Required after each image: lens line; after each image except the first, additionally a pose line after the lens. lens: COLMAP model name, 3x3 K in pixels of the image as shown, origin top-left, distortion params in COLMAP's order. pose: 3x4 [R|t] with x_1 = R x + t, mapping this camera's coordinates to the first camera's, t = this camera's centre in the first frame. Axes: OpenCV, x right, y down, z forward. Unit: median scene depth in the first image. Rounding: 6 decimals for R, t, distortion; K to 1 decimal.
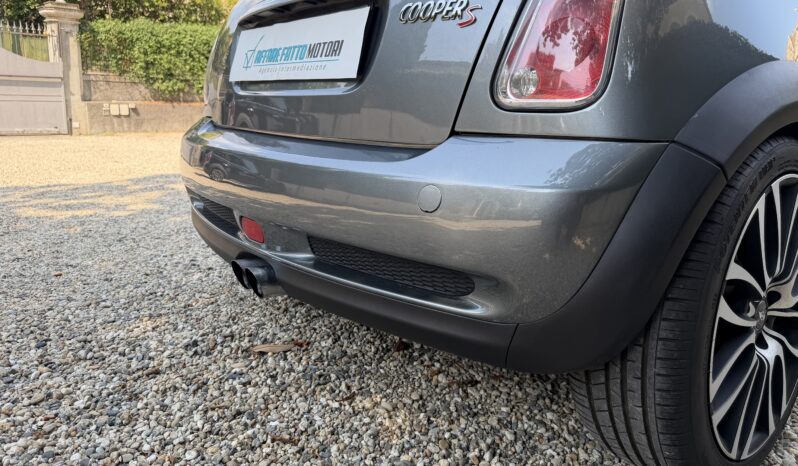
lens RADIAL K [[572.3, 0, 396.3], [0, 572.3, 227.6], [0, 0, 1]] dist [0.035373, -0.067854]
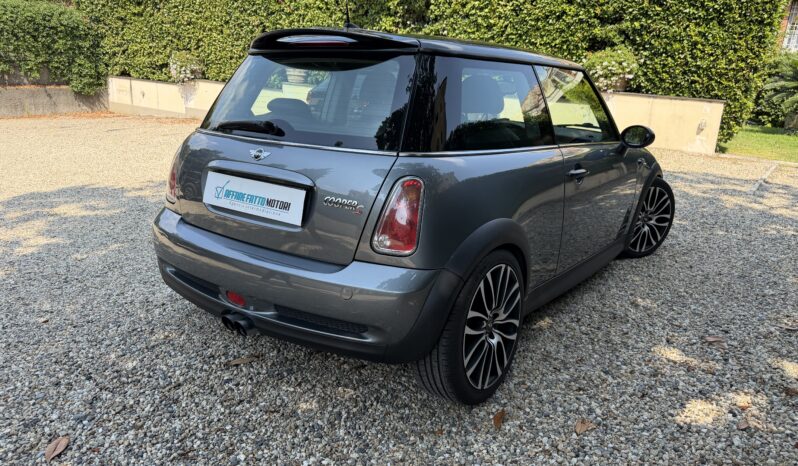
lens RADIAL K [[572.3, 0, 397.0], [0, 572.3, 229.1], [0, 0, 1]] dist [0.035373, -0.067854]
pose [[0.966824, -0.071039, 0.245366, -0.205879], [0.055394, 0.996001, 0.070096, -0.333274], [-0.249364, -0.054179, 0.966893, -0.891057]]
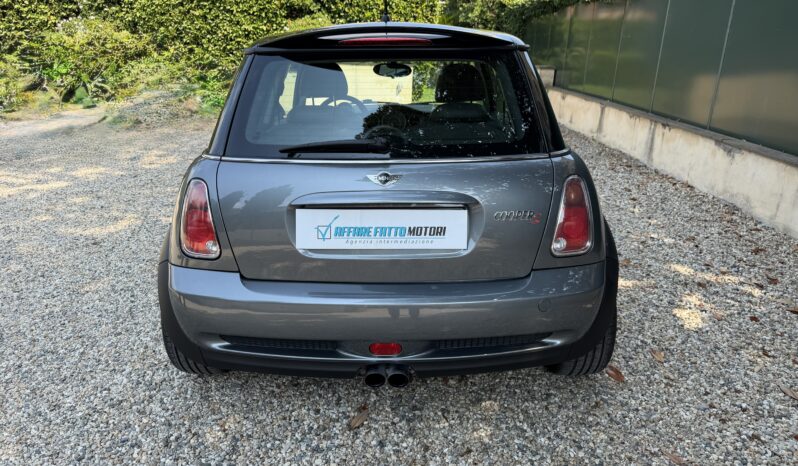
lens RADIAL K [[572.3, 0, 397.4], [0, 572.3, 227.2], [0, 0, 1]] dist [0.035373, -0.067854]
pose [[0.630701, -0.269017, 0.727906, -1.351068], [0.179961, 0.963123, 0.200020, -0.655694], [-0.754871, 0.004842, 0.655855, -0.013891]]
